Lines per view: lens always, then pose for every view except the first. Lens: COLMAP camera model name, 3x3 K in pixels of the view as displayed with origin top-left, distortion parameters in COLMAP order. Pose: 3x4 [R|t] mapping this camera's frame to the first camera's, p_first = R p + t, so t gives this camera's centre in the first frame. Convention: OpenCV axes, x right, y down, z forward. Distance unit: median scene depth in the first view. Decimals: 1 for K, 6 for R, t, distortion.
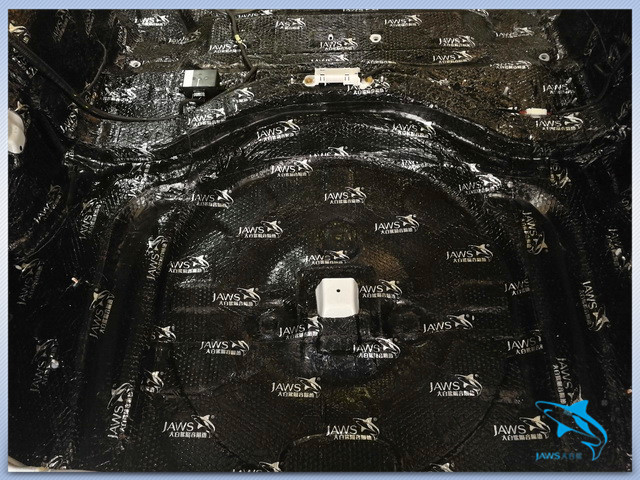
lens RADIAL K [[521.0, 0, 323.4], [0, 521.0, 241.2], [0, 0, 1]] dist [0.013312, -0.001577]
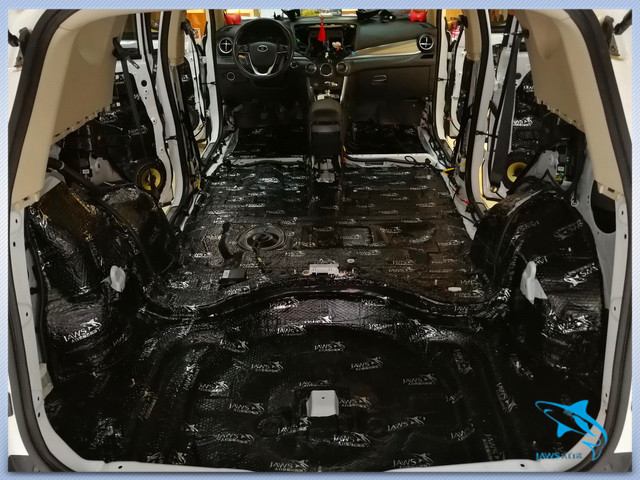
lens RADIAL K [[521.0, 0, 323.4], [0, 521.0, 241.2], [0, 0, 1]] dist [0.013312, -0.001577]
pose [[0.999920, 0.012333, 0.002885, 0.019198], [-0.008623, 0.829668, -0.558190, 0.483036], [-0.009277, 0.558120, 0.829708, -0.330966]]
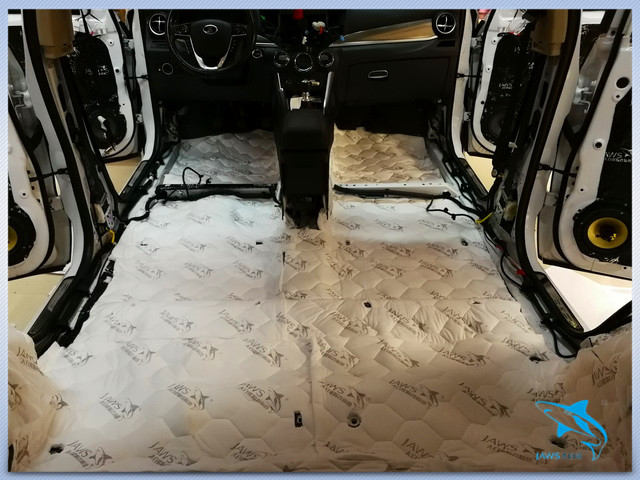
lens RADIAL K [[521.8, 0, 308.9], [0, 521.8, 246.9], [0, 0, 1]] dist [0.006754, 0.003674]
pose [[0.999376, 0.013450, 0.032654, -0.003544], [0.005579, 0.852891, -0.522060, -0.229272], [-0.034872, 0.521916, 0.852284, 0.173692]]
